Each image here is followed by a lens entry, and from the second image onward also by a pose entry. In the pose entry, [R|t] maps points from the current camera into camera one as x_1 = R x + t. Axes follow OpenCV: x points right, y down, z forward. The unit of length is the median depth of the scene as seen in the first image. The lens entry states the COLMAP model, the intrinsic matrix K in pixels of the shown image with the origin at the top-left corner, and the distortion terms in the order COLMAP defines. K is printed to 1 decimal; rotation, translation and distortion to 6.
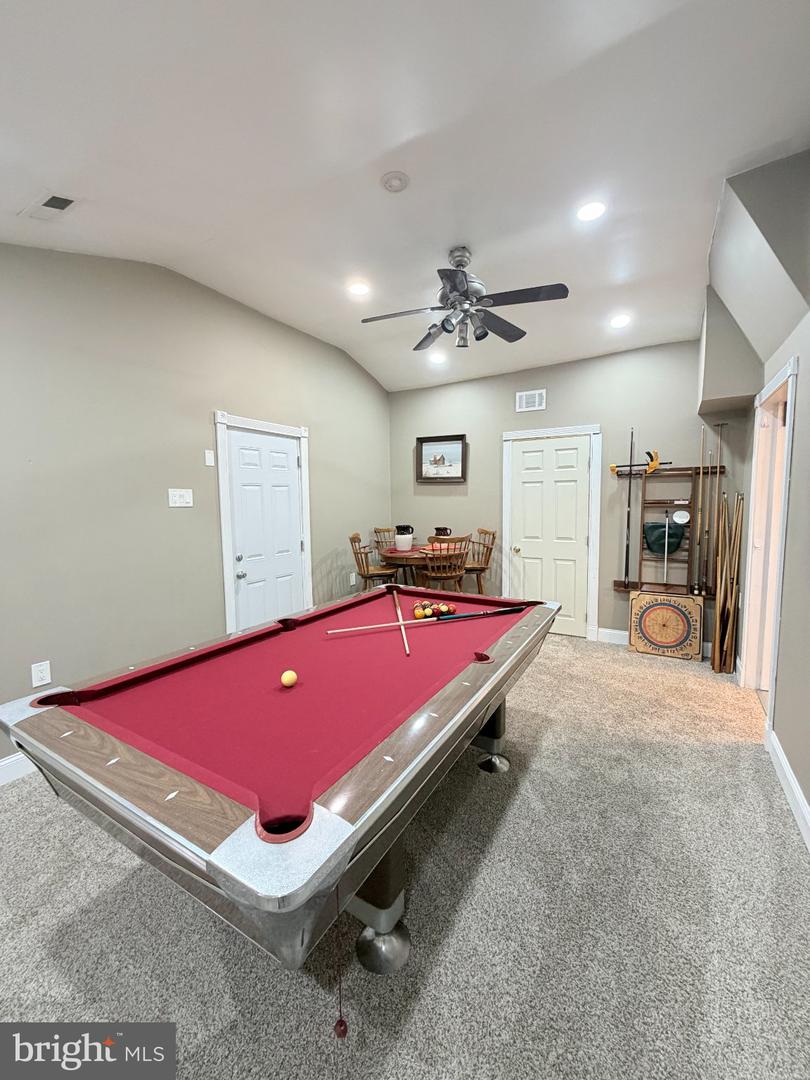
lens RADIAL K [[428.3, 0, 407.4], [0, 428.3, 534.9], [0, 0, 1]] dist [-0.000405, -0.000528]
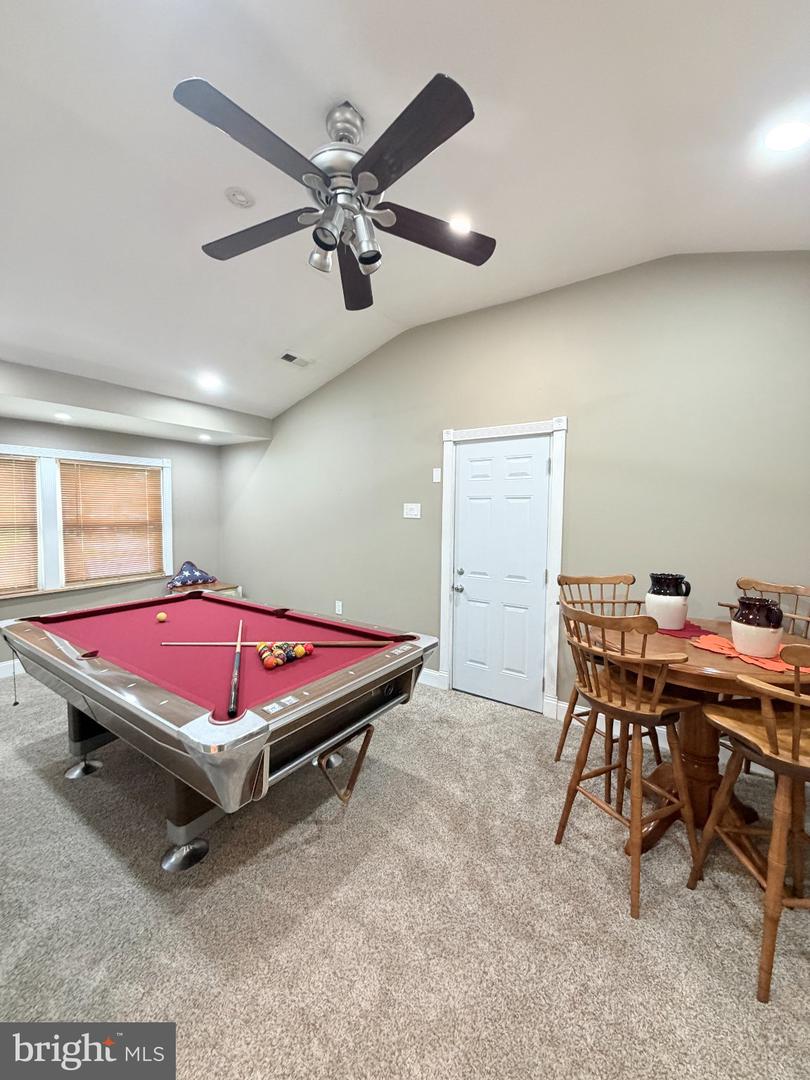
lens RADIAL K [[428.3, 0, 407.4], [0, 428.3, 534.9], [0, 0, 1]] dist [-0.000405, -0.000528]
pose [[-0.076653, 0.070640, -0.994552, 0.470200], [-0.090263, 0.992900, 0.077480, -0.075029], [0.992964, 0.095710, -0.069732, 0.727944]]
